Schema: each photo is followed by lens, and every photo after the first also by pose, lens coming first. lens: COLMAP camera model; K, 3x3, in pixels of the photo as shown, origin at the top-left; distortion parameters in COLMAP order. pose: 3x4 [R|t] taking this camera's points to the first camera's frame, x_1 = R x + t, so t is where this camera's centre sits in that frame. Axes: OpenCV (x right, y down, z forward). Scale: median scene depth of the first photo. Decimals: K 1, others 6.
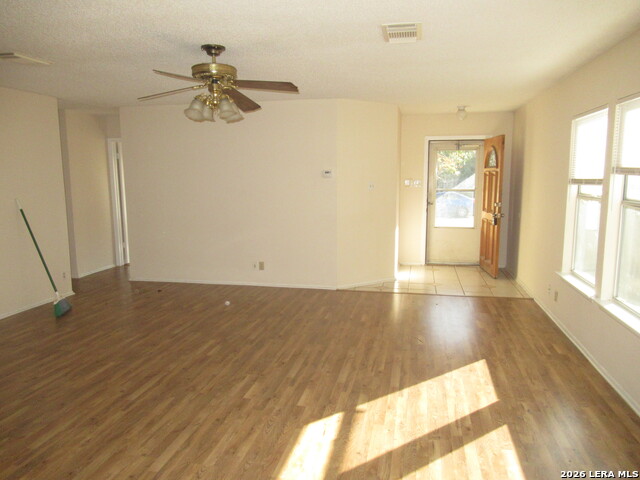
lens RADIAL K [[474.9, 0, 322.2], [0, 474.9, 240.0], [0, 0, 1]] dist [-0.011675, 0.009567]
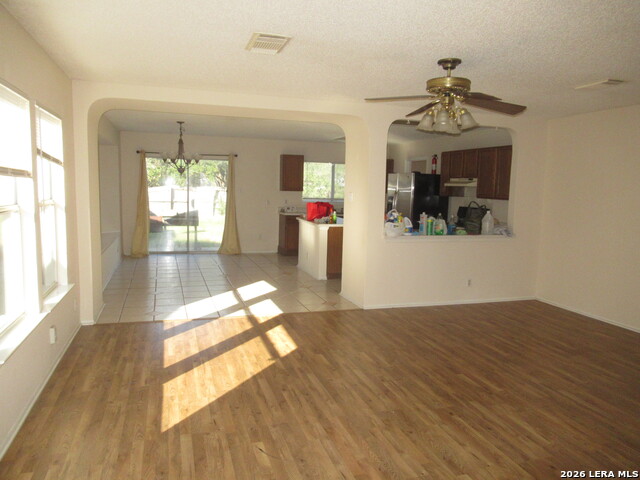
lens RADIAL K [[474.9, 0, 324.2], [0, 474.9, 238.5], [0, 0, 1]] dist [-0.011675, 0.009567]
pose [[-0.868280, 0.032595, -0.495003, 0.527032], [-0.093942, 0.968980, 0.228588, -0.246055], [0.487099, 0.244980, -0.838284, 1.816170]]
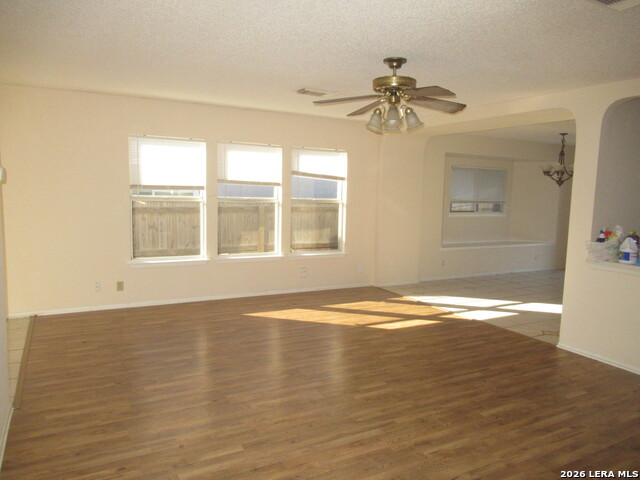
lens RADIAL K [[474.9, 0, 316.2], [0, 474.9, 242.0], [0, 0, 1]] dist [-0.011675, 0.009567]
pose [[-0.643443, -0.101910, 0.758680, -0.927443], [0.080586, 0.976573, 0.199525, -0.243475], [-0.761240, 0.189522, -0.620157, 1.827732]]
